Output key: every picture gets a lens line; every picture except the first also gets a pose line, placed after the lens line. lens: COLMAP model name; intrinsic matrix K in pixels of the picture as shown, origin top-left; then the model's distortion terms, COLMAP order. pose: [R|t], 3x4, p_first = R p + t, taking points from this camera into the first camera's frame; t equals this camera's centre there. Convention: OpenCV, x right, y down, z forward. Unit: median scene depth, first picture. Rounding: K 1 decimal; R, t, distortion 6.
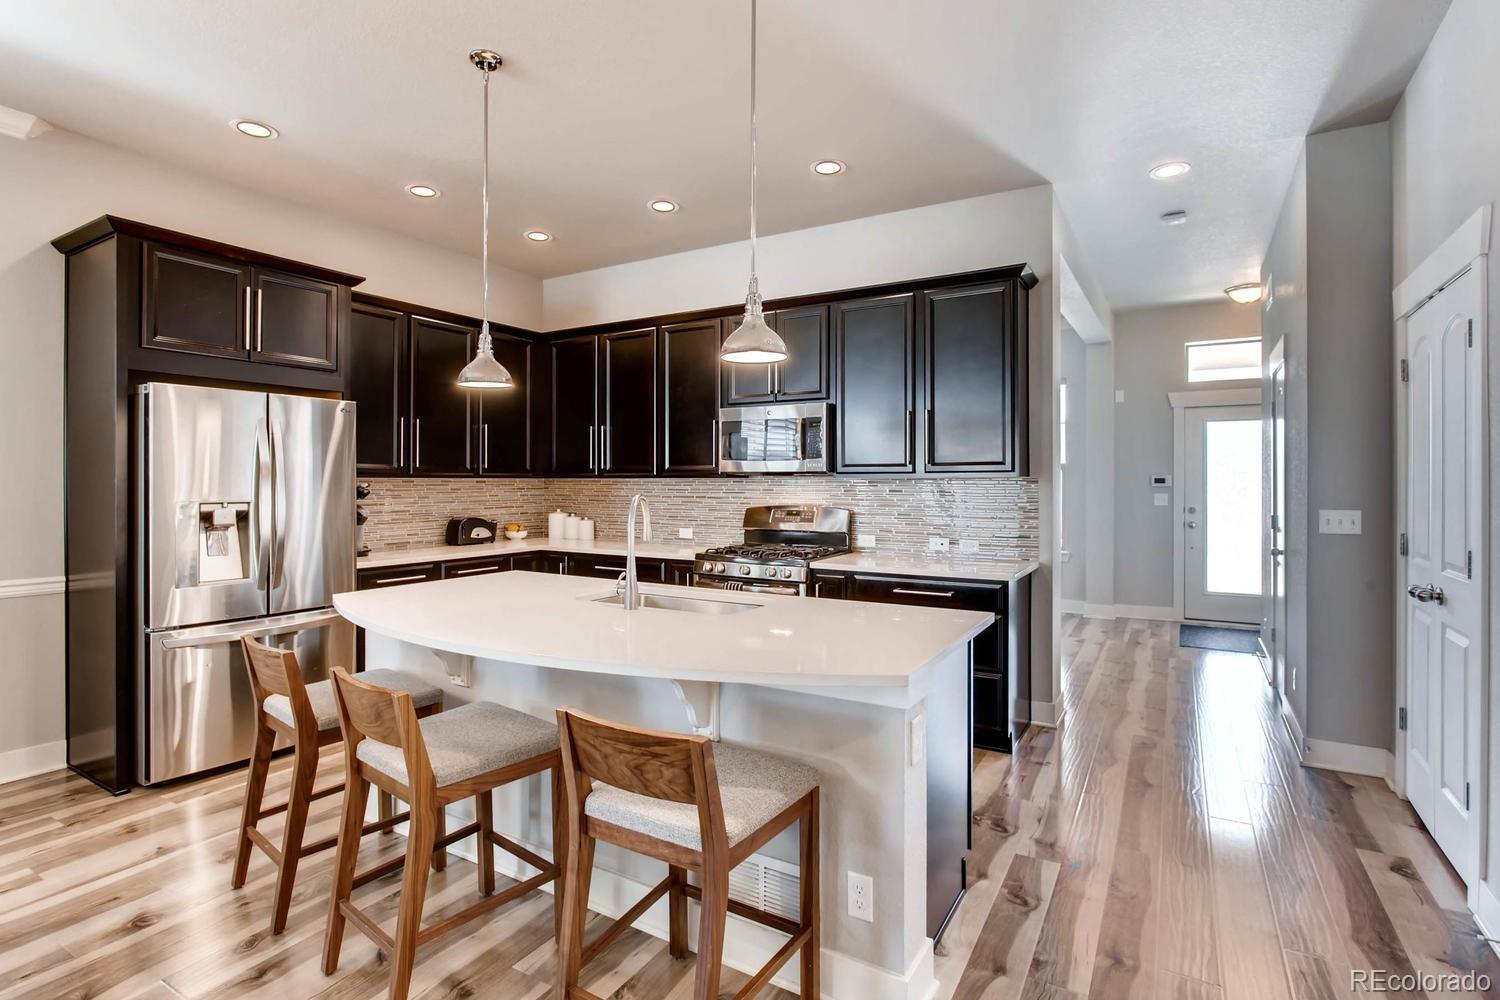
lens RADIAL K [[724.0, 0, 752.7], [0, 724.0, 486.5], [0, 0, 1]] dist [0.017300, 0.000214]
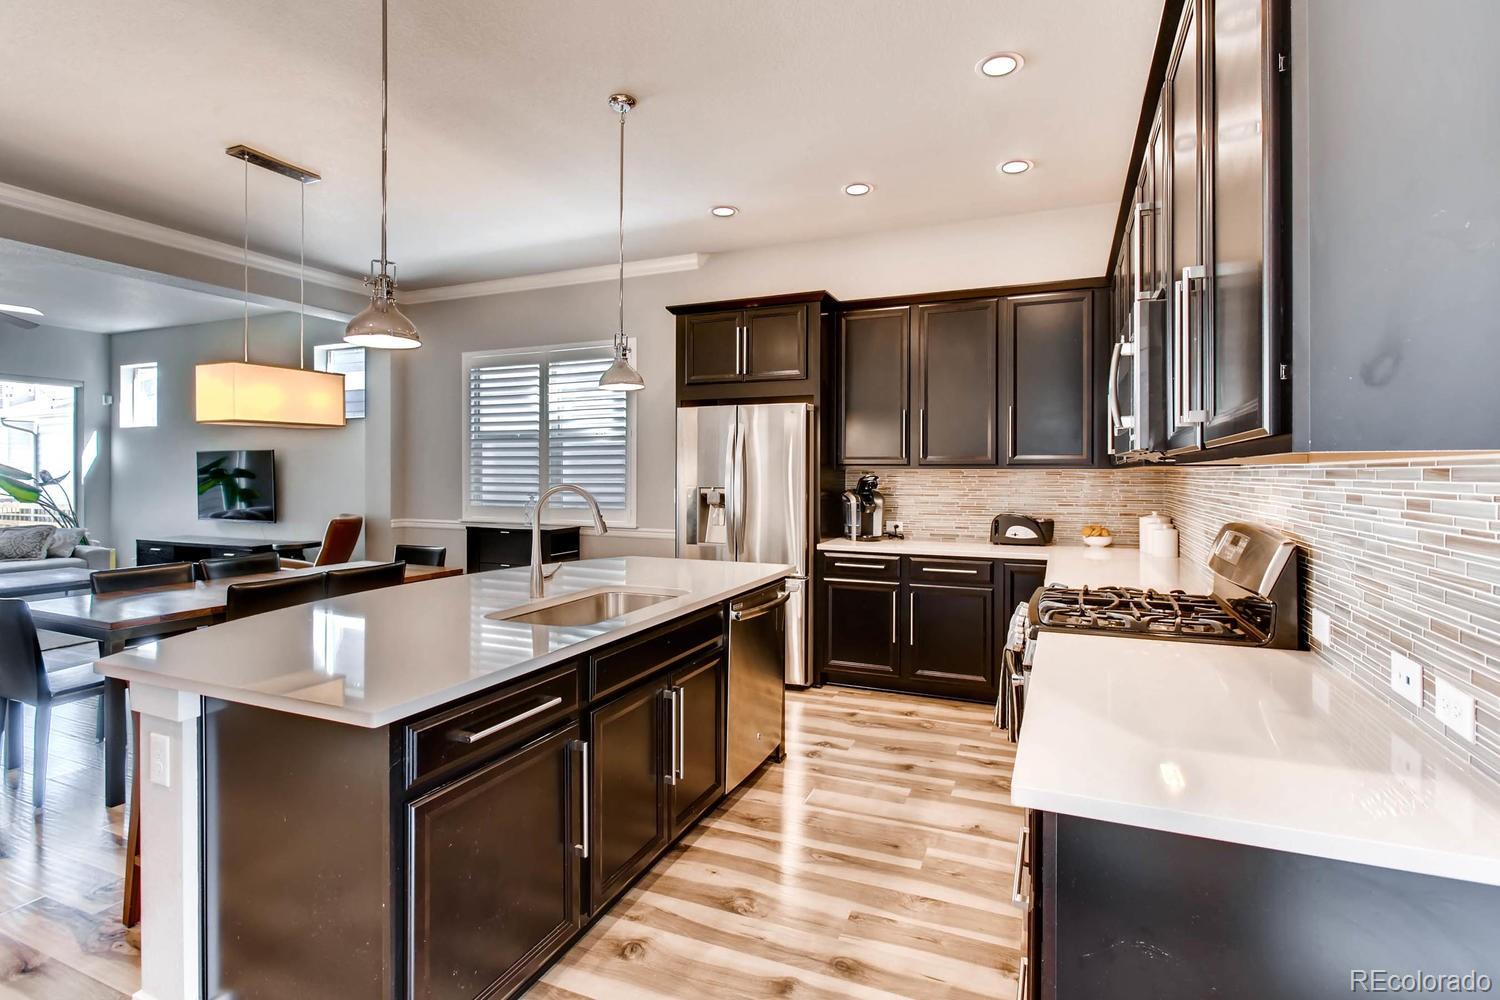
lens RADIAL K [[724.0, 0, 752.7], [0, 724.0, 486.5], [0, 0, 1]] dist [0.017300, 0.000214]
pose [[0.126655, 0.018446, -0.991775, 0.626932], [-0.004981, 0.999826, 0.017960, -0.005443], [0.991934, 0.002665, 0.126725, 0.855350]]
